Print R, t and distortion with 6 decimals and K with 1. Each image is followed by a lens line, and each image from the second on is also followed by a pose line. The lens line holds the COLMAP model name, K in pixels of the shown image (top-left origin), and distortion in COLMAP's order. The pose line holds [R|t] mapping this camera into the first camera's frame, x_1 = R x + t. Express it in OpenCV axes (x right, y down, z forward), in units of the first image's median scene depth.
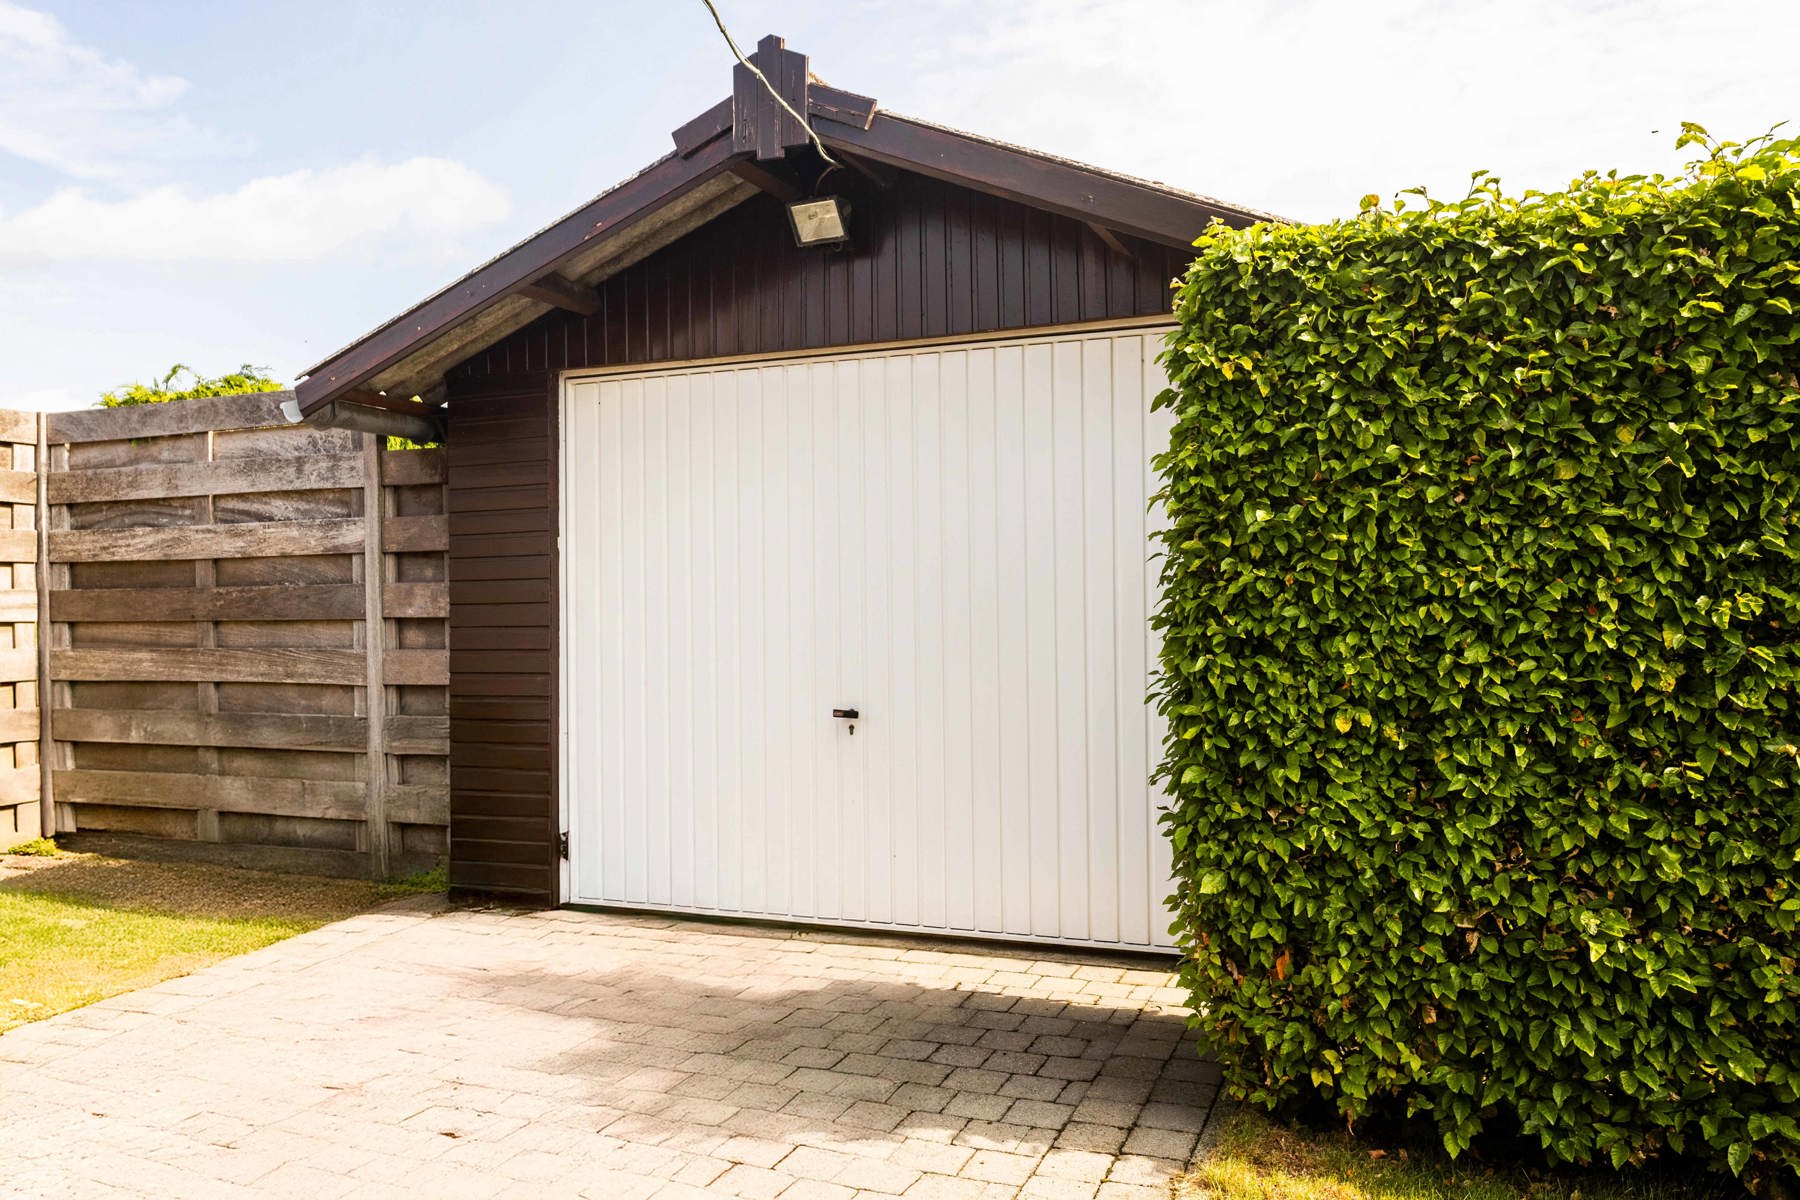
lens RADIAL K [[1397.2, 0, 900.1], [0, 1397.2, 596.1], [0, 0, 1]] dist [-0.002998, -0.001072]
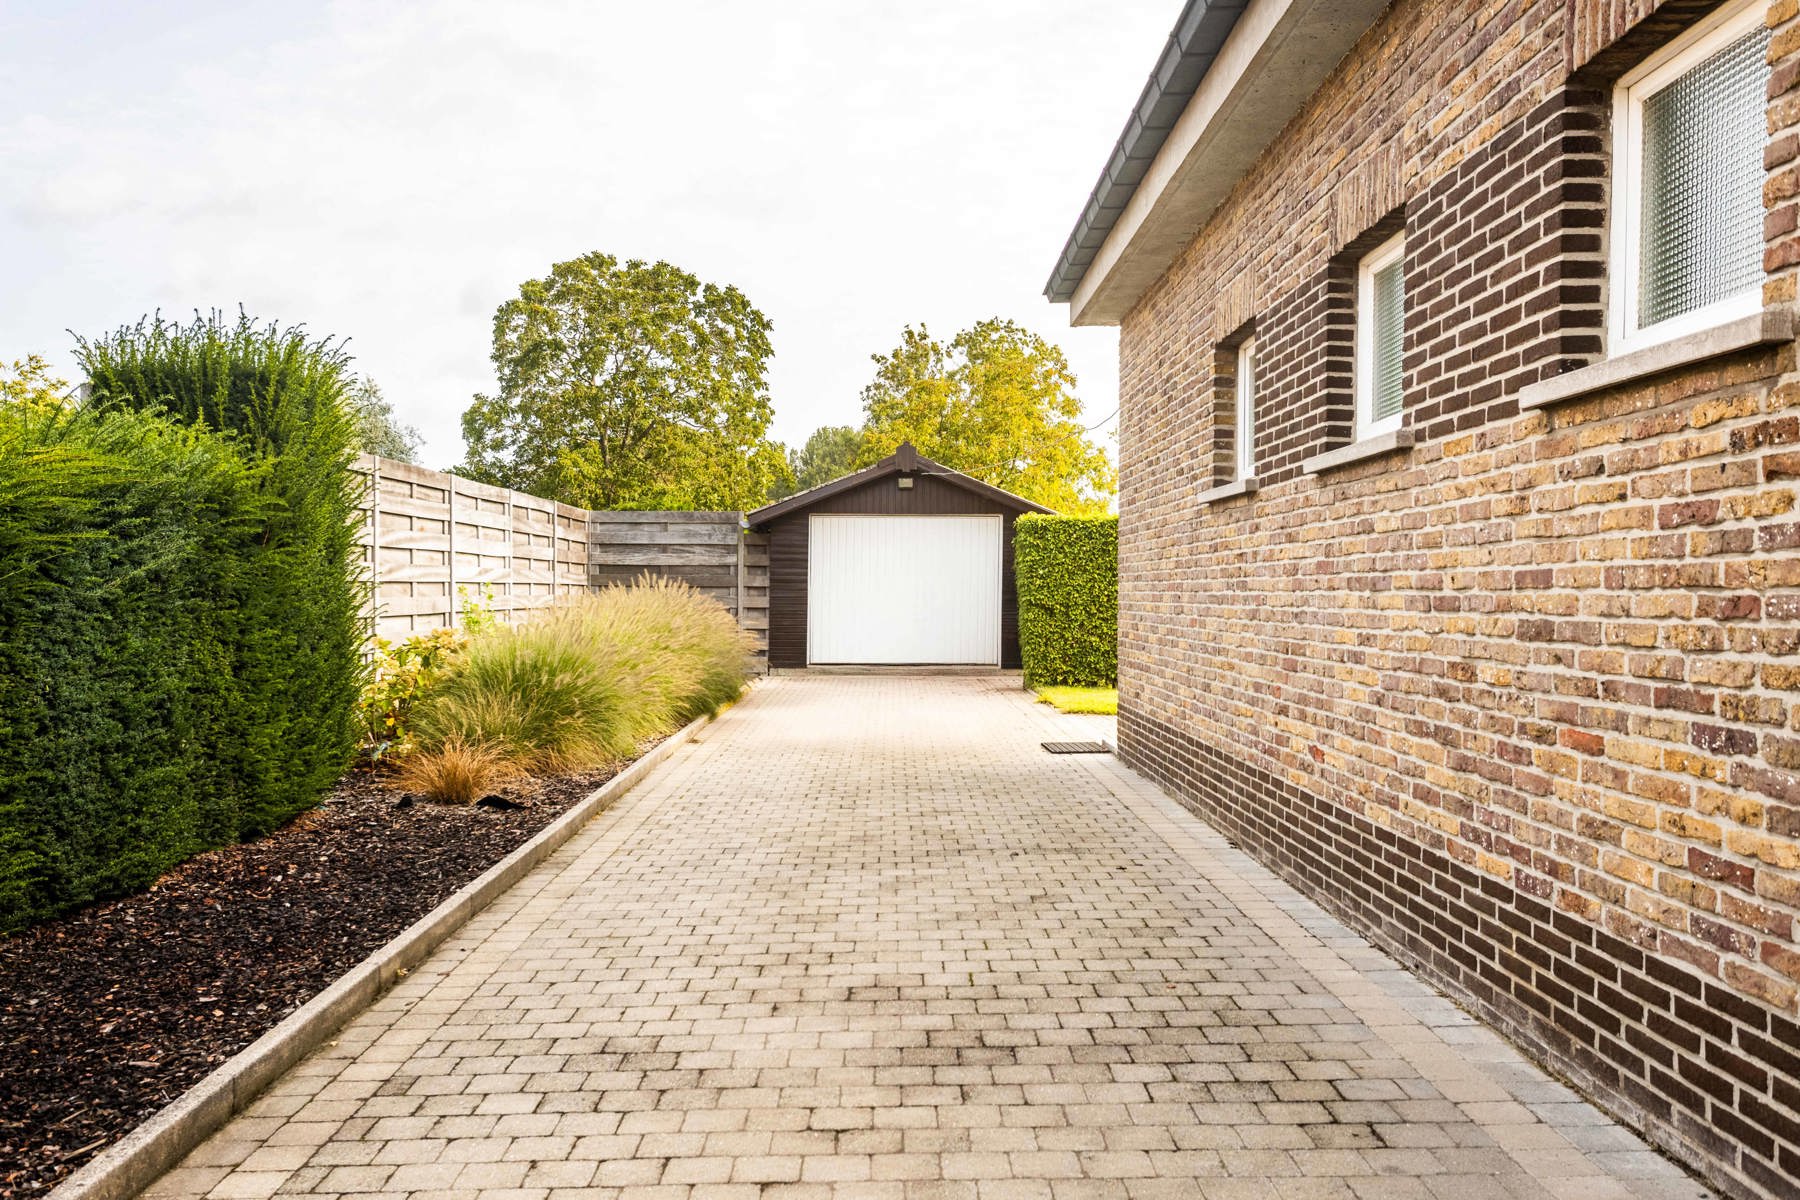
lens RADIAL K [[1503.2, 0, 901.4], [0, 1503.2, 600.6], [0, 0, 1]] dist [0.000383, 0.000007]
pose [[0.920972, 0.019065, 0.389163, -1.714210], [-0.021013, 0.999779, 0.000749, 0.047394], [-0.389062, -0.008867, 0.921169, -2.853716]]
